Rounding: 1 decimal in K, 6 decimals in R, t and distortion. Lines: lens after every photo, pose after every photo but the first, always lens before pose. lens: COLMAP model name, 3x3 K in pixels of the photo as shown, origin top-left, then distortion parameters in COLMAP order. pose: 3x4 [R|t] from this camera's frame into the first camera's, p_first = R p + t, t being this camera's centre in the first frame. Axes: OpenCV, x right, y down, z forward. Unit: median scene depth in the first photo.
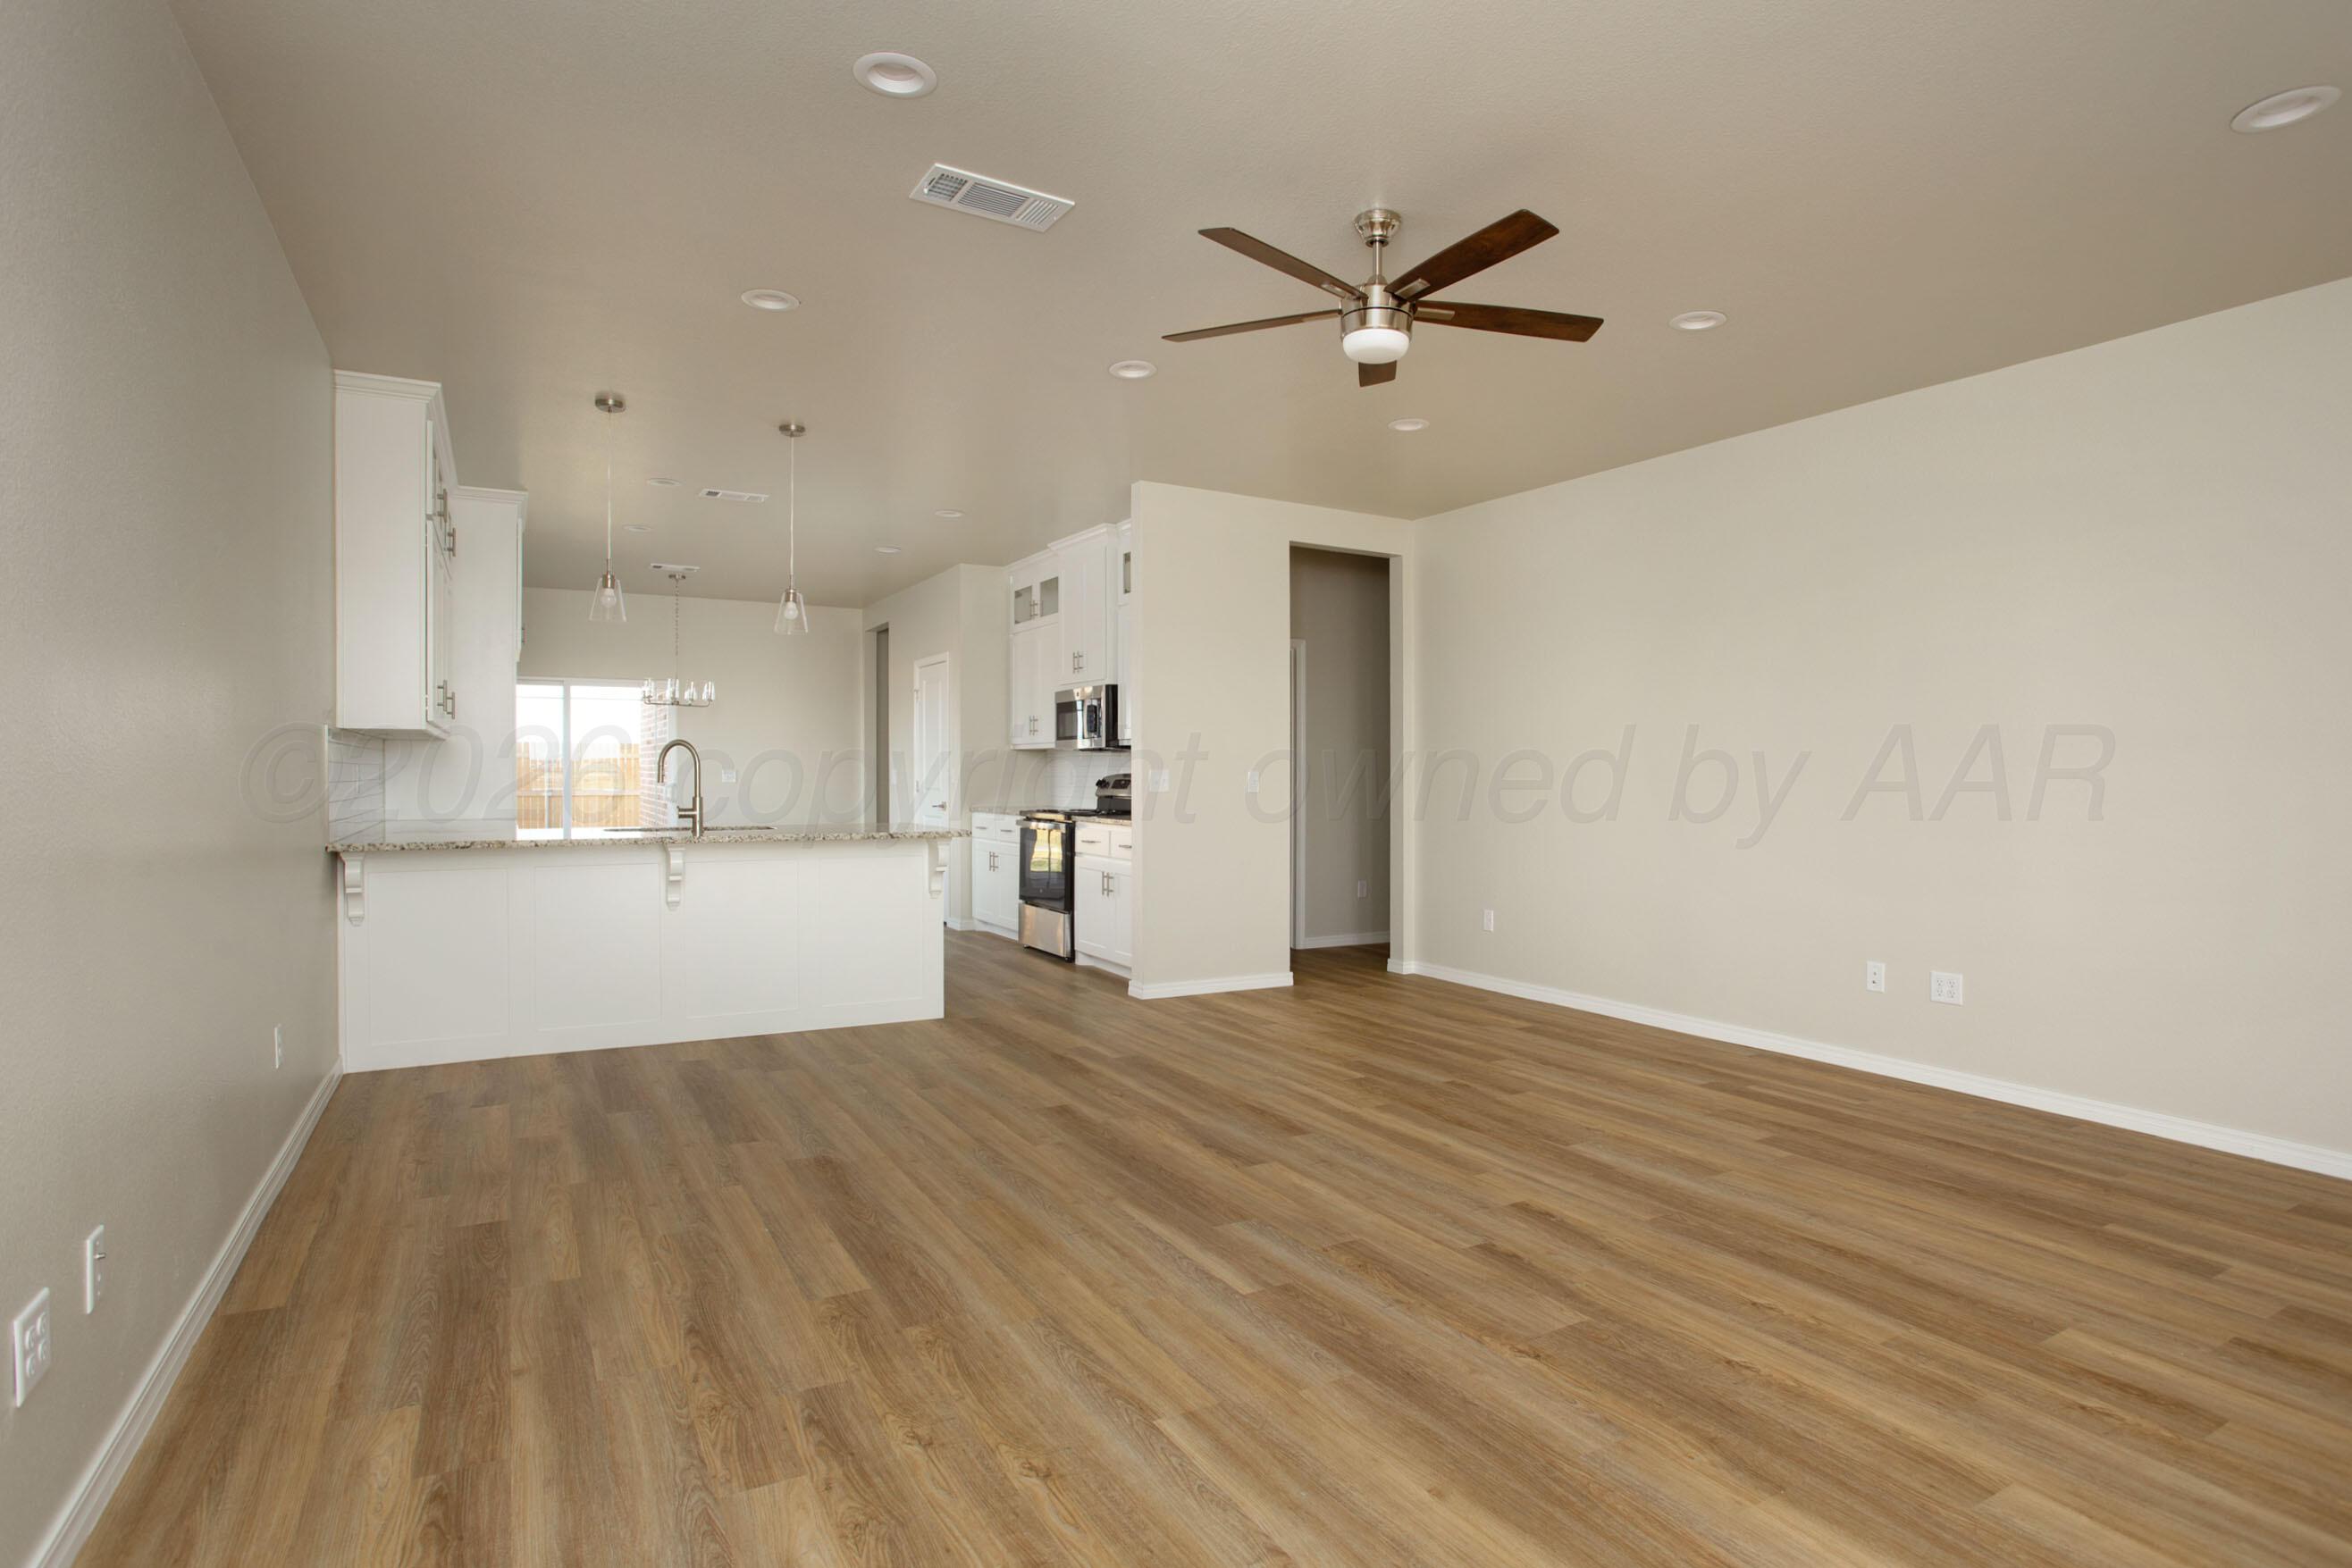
lens RADIAL K [[1122.8, 0, 1173.8], [0, 1122.8, 786.4], [0, 0, 1]] dist [-0.021187, -0.000932]
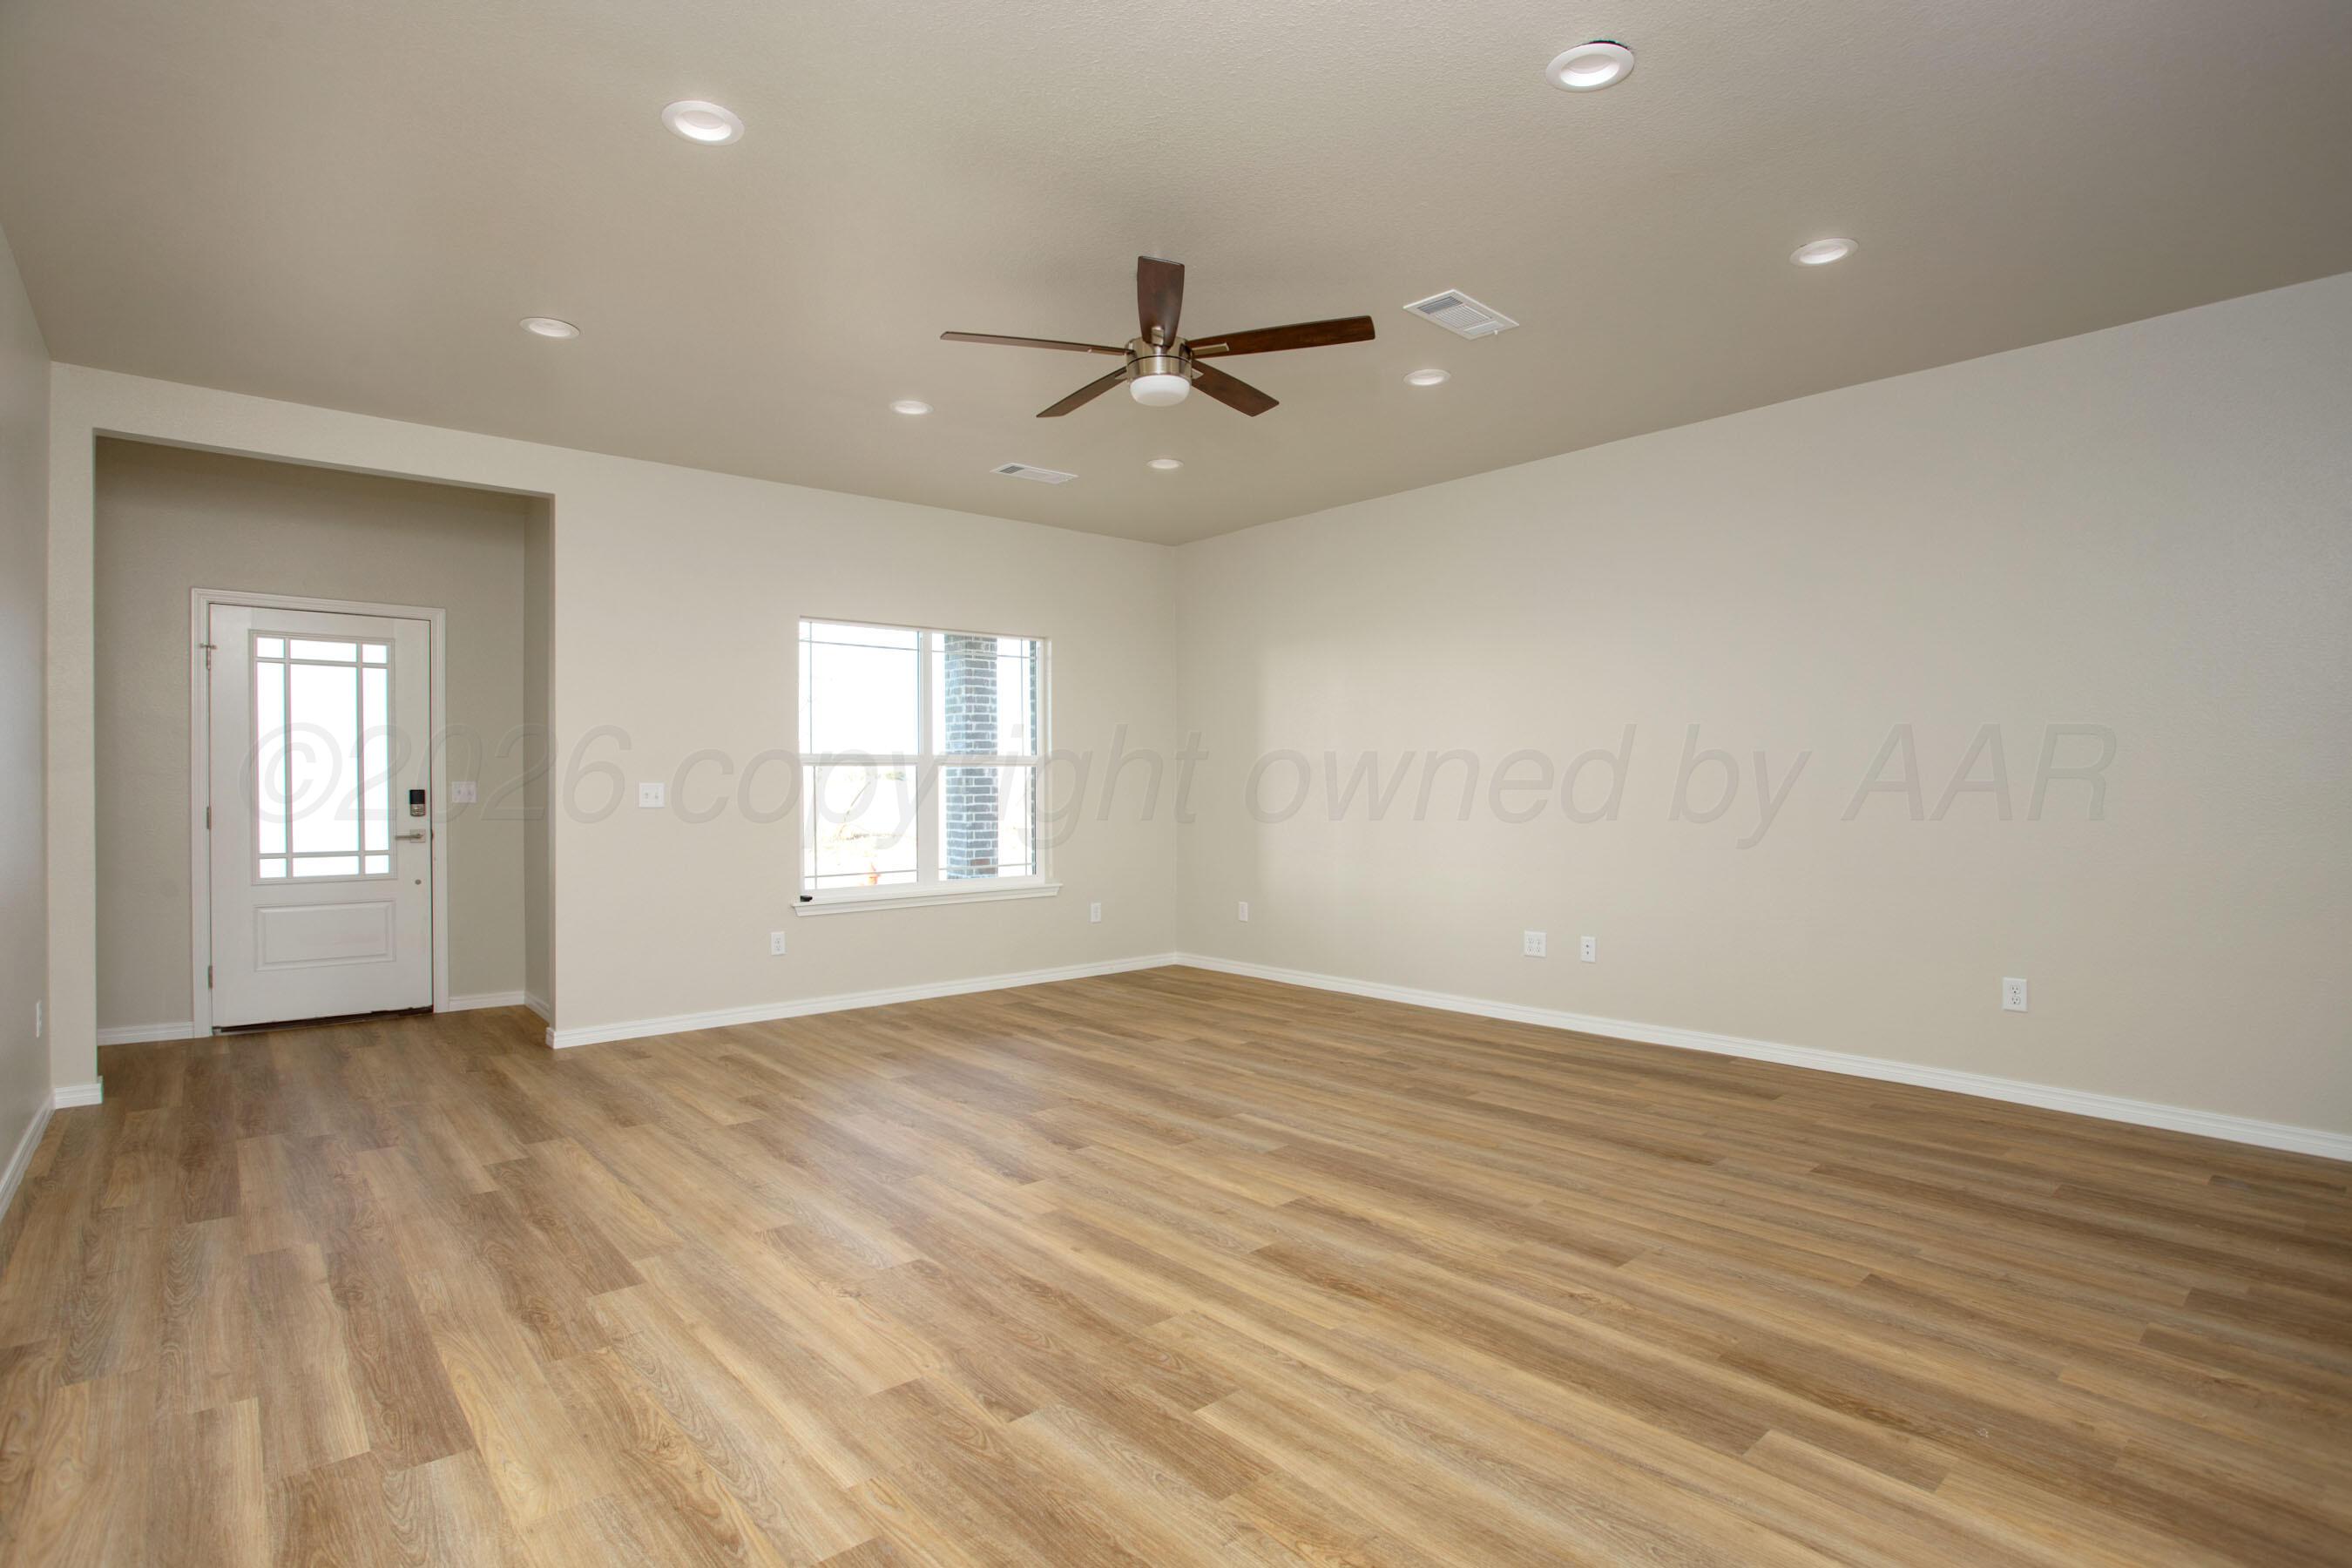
lens RADIAL K [[1122.9, 0, 1160.6], [0, 1122.9, 788.3], [0, 0, 1]] dist [-0.021187, -0.000932]
pose [[-0.981438, -0.006528, -0.191666, 0.347158], [-0.009037, 0.999884, 0.012220, -0.010576], [0.191564, 0.013725, -0.981384, 1.823328]]
